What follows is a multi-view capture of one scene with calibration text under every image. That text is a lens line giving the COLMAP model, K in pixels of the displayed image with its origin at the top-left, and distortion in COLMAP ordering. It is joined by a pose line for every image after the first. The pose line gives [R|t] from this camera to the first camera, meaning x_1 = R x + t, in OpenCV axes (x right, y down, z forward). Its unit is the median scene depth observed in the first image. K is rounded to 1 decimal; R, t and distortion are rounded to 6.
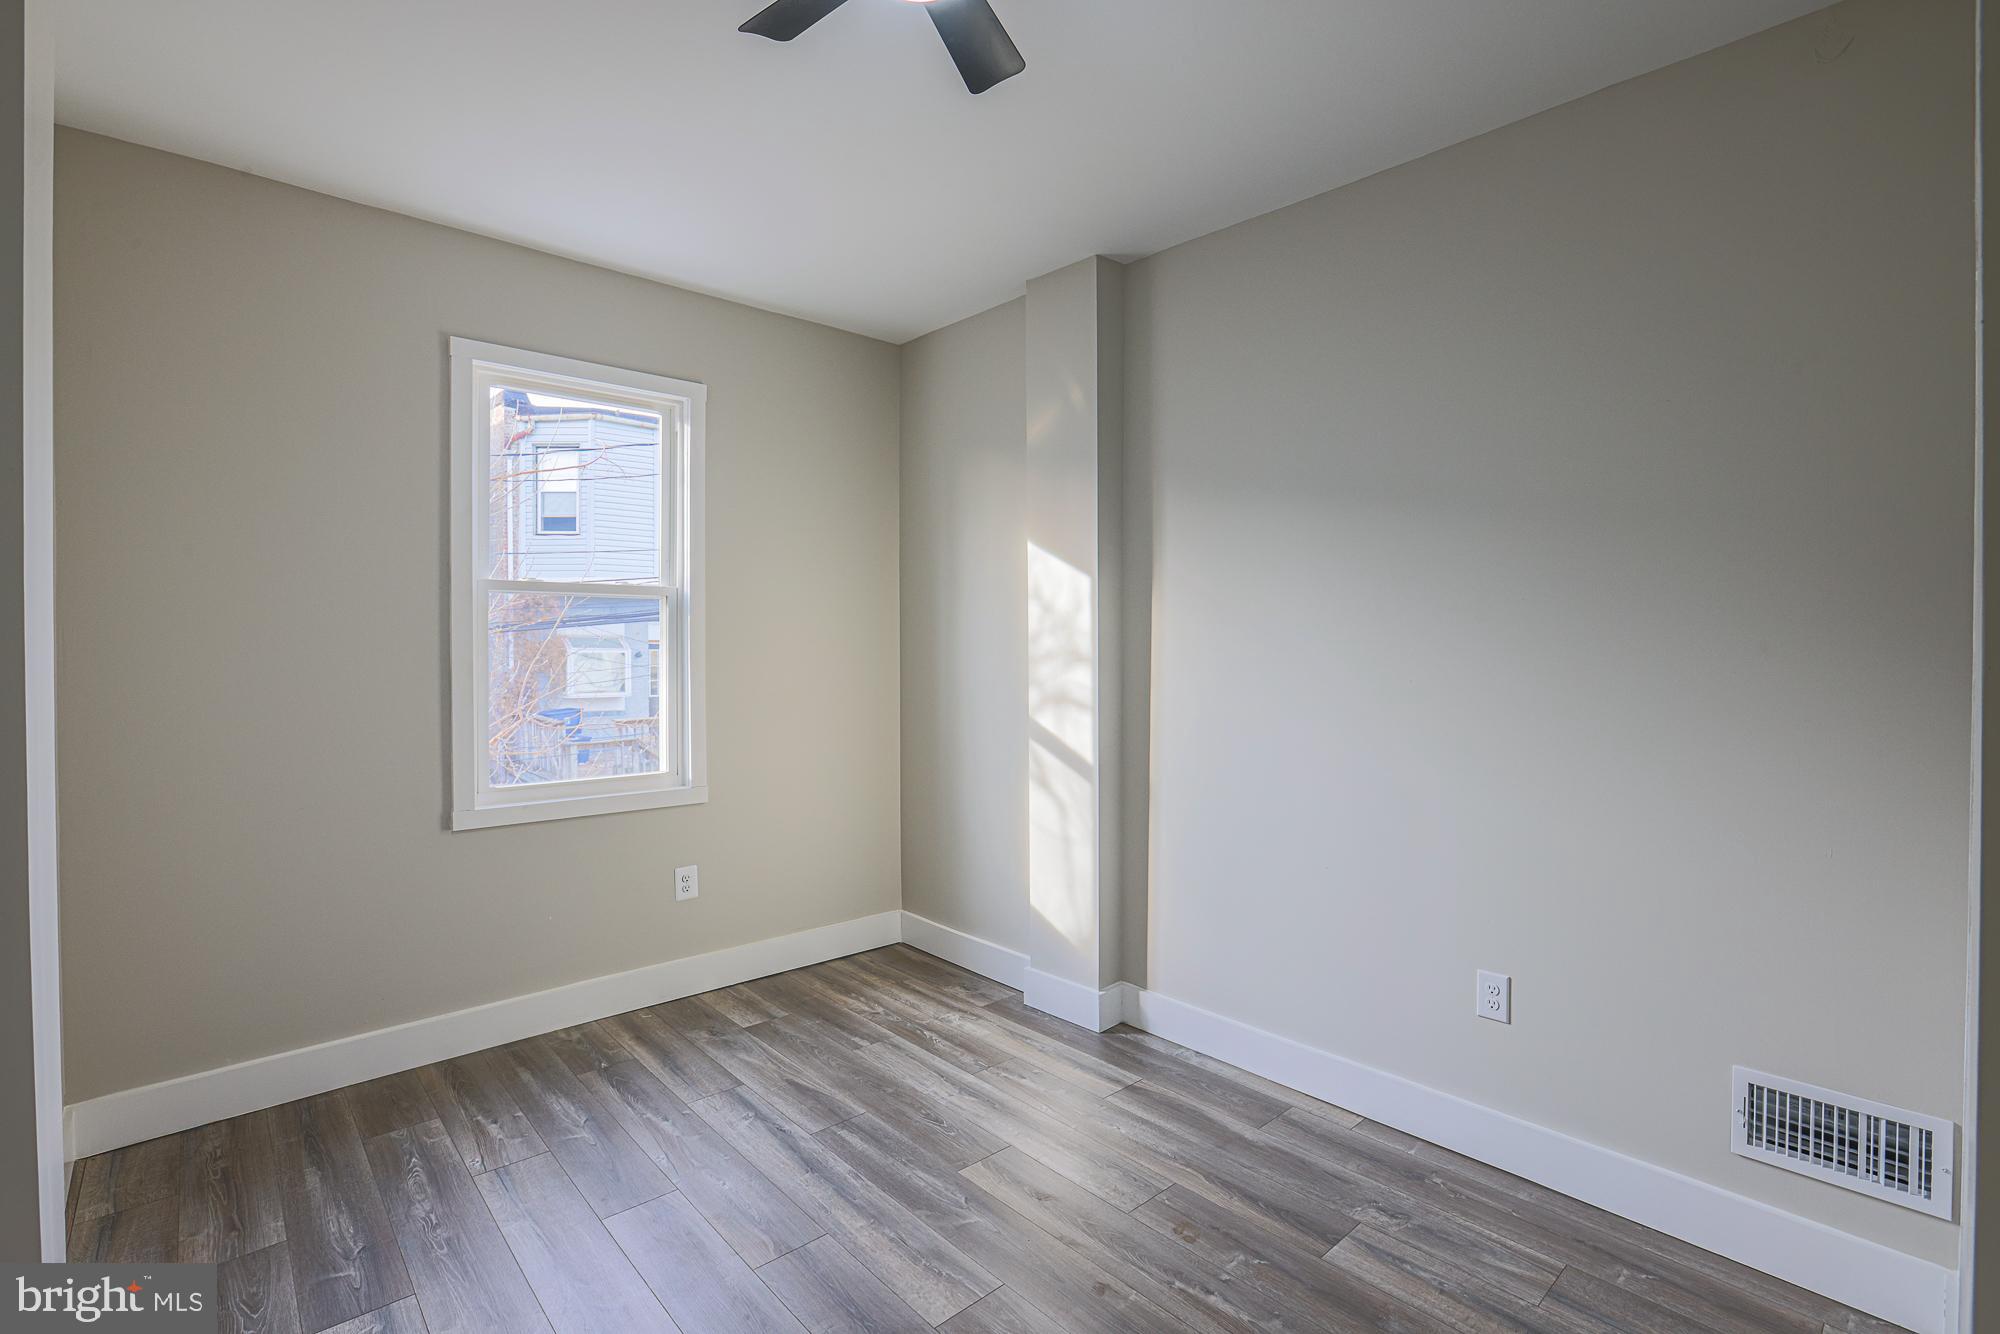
lens RADIAL K [[943.5, 0, 1022.4], [0, 943.5, 653.2], [0, 0, 1]] dist [-0.042150, 0.012680]
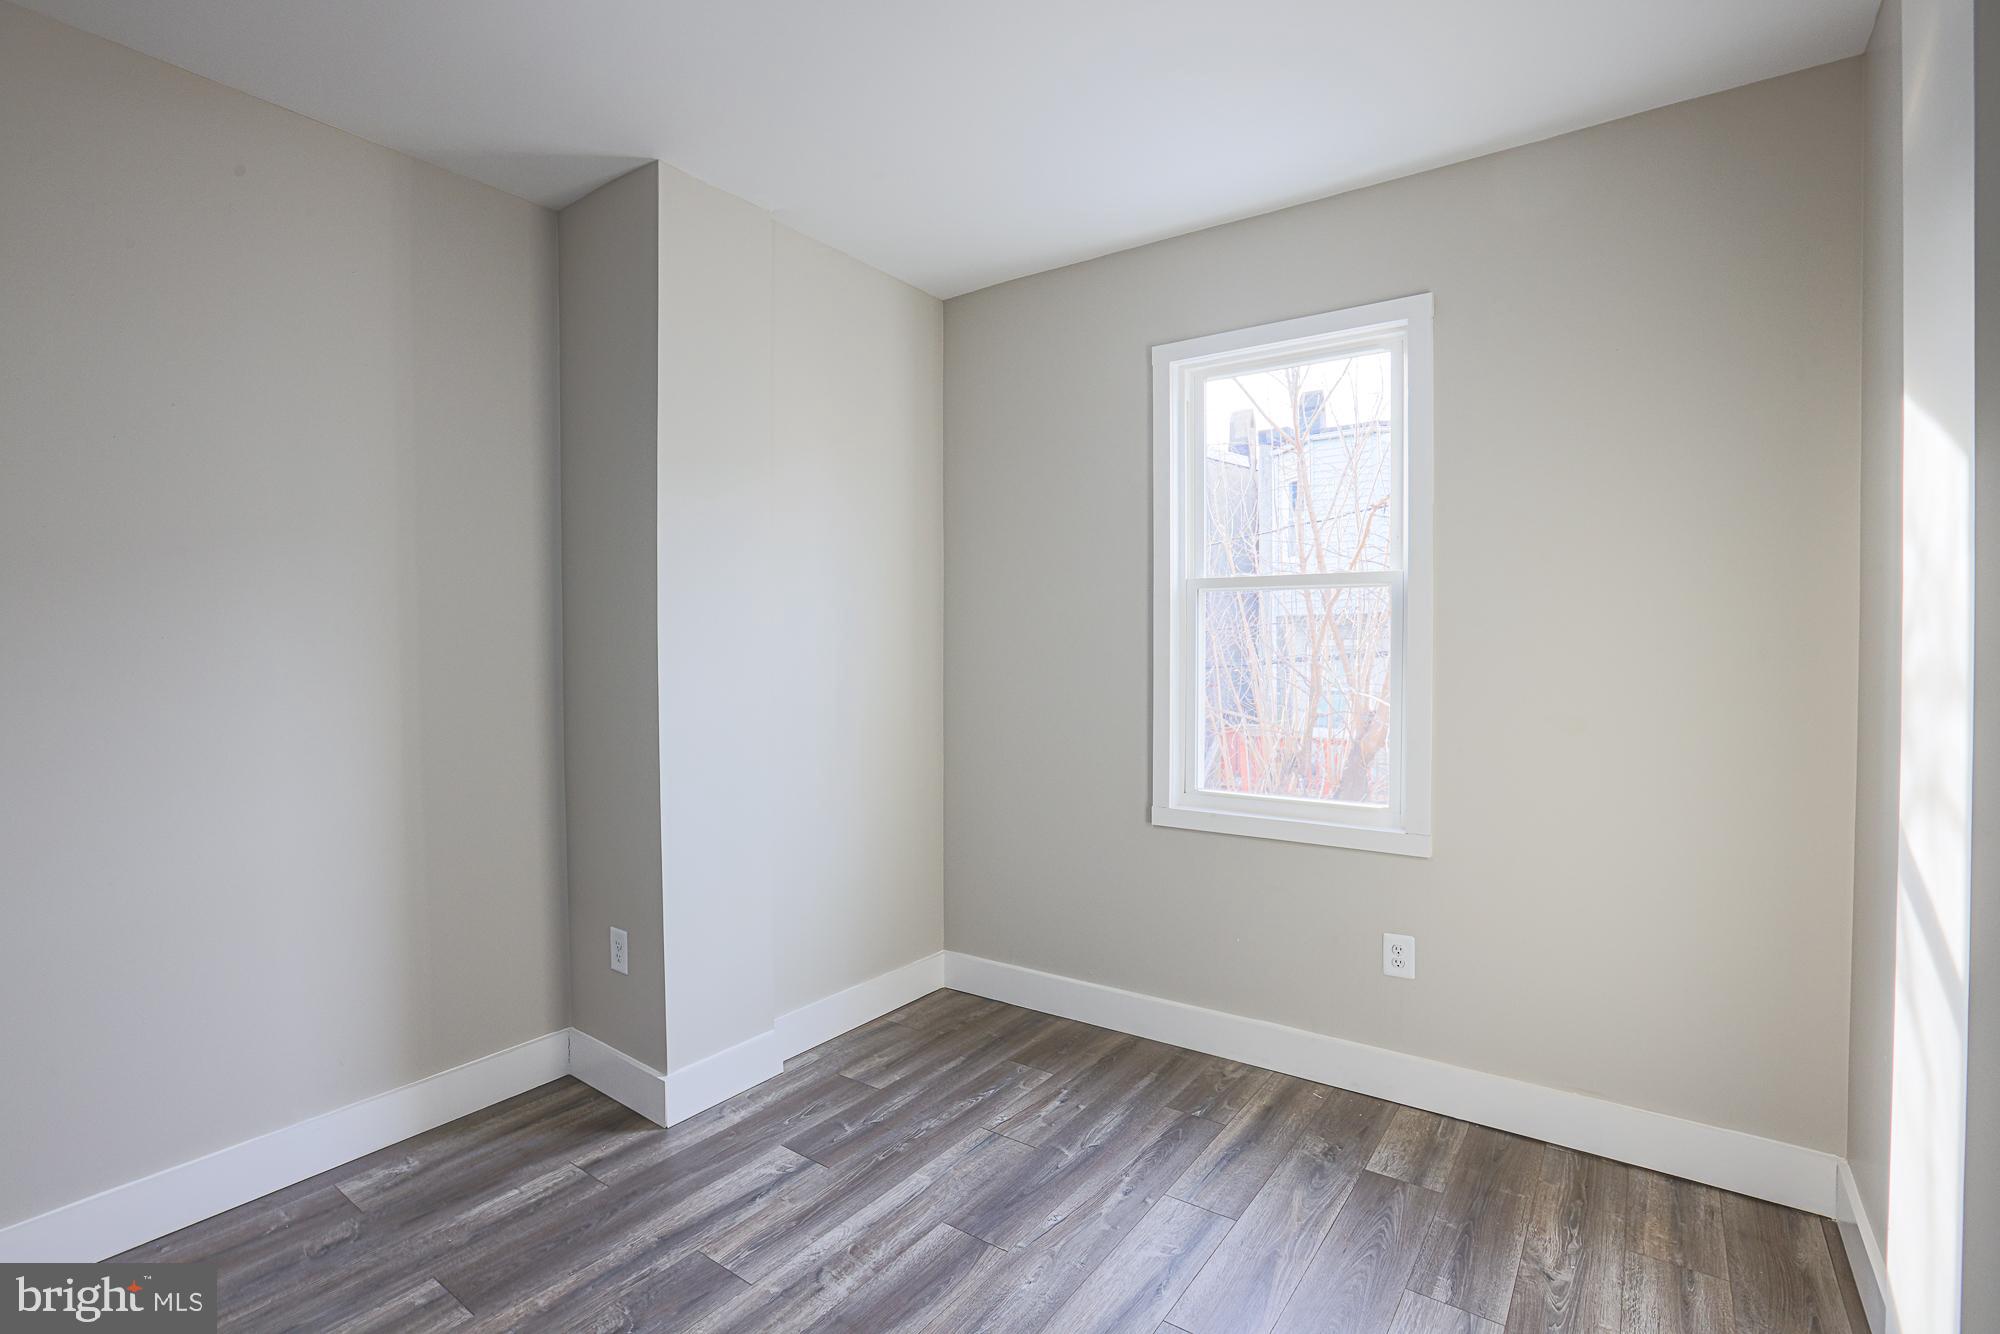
lens RADIAL K [[943.5, 0, 1013.9], [0, 943.5, 663.1], [0, 0, 1]] dist [-0.042150, 0.012680]
pose [[0.171781, 0.022097, -0.984887, 0.369747], [-0.000921, 0.999752, 0.022270, -0.012166], [0.985135, -0.002919, 0.171758, 0.617113]]
